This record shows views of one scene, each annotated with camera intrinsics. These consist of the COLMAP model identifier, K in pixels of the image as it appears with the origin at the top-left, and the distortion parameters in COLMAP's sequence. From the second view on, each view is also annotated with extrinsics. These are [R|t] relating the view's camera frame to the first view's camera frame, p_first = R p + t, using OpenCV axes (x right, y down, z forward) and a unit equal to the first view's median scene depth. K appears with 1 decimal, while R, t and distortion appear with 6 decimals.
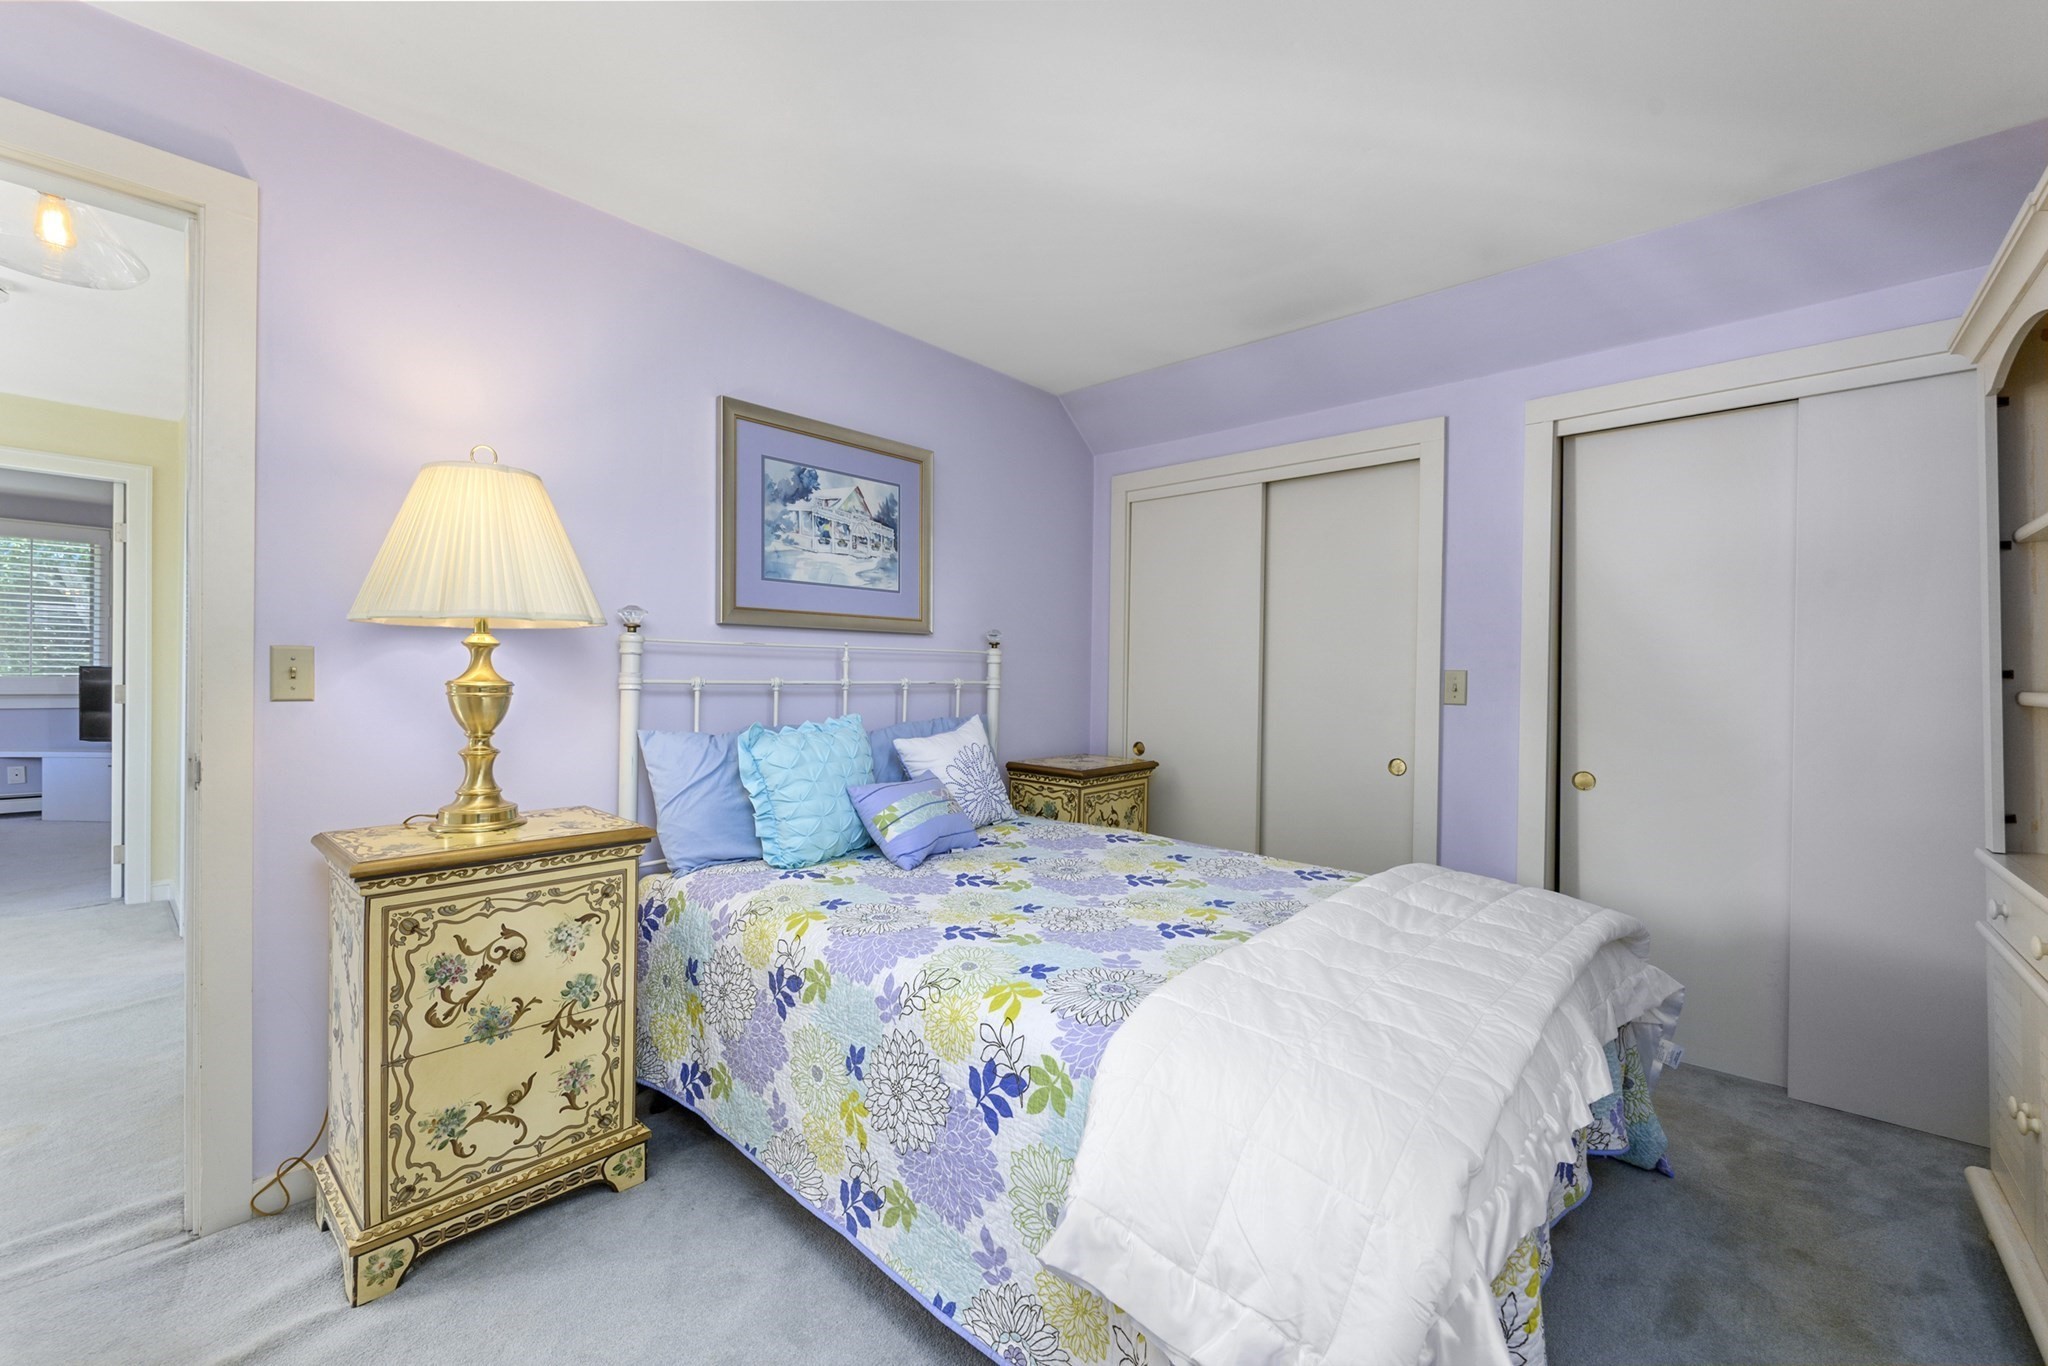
lens RADIAL K [[833.9, 0, 1021.5], [0, 833.9, 692.9], [0, 0, 1]] dist [-0.001055, -0.000014]
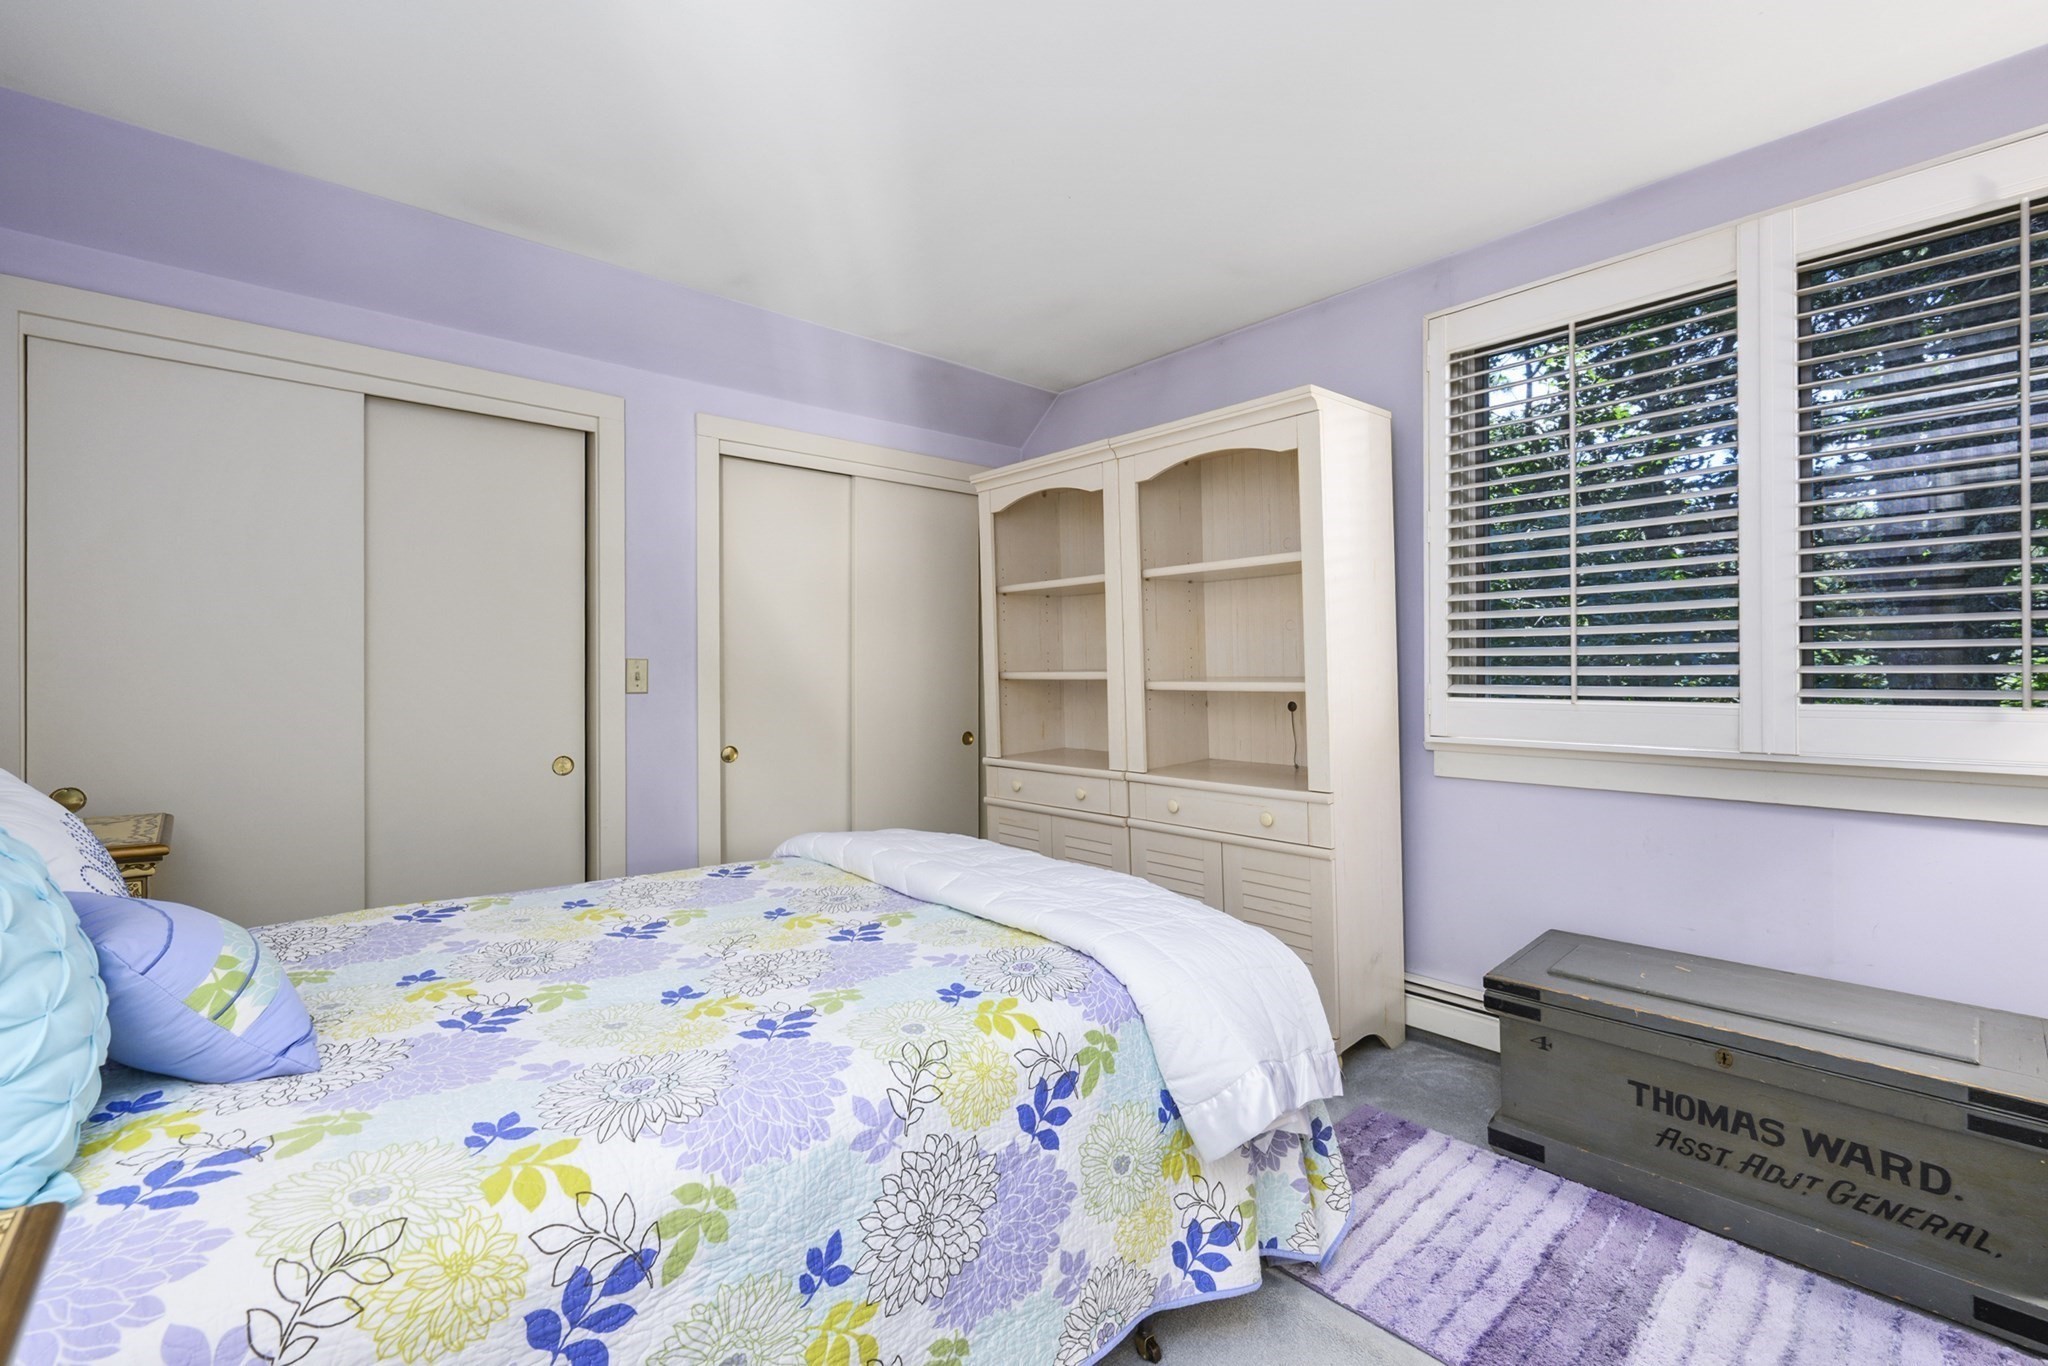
lens RADIAL K [[879.2, 0, 1024.0], [0, 879.2, 683.0], [0, 0, 1]] dist [0.000111, -0.000016]
pose [[0.111320, -0.022000, 0.993541, -0.830040], [0.022390, 0.999557, 0.019624, -0.015149], [-0.993532, 0.020061, 0.111763, 0.751468]]
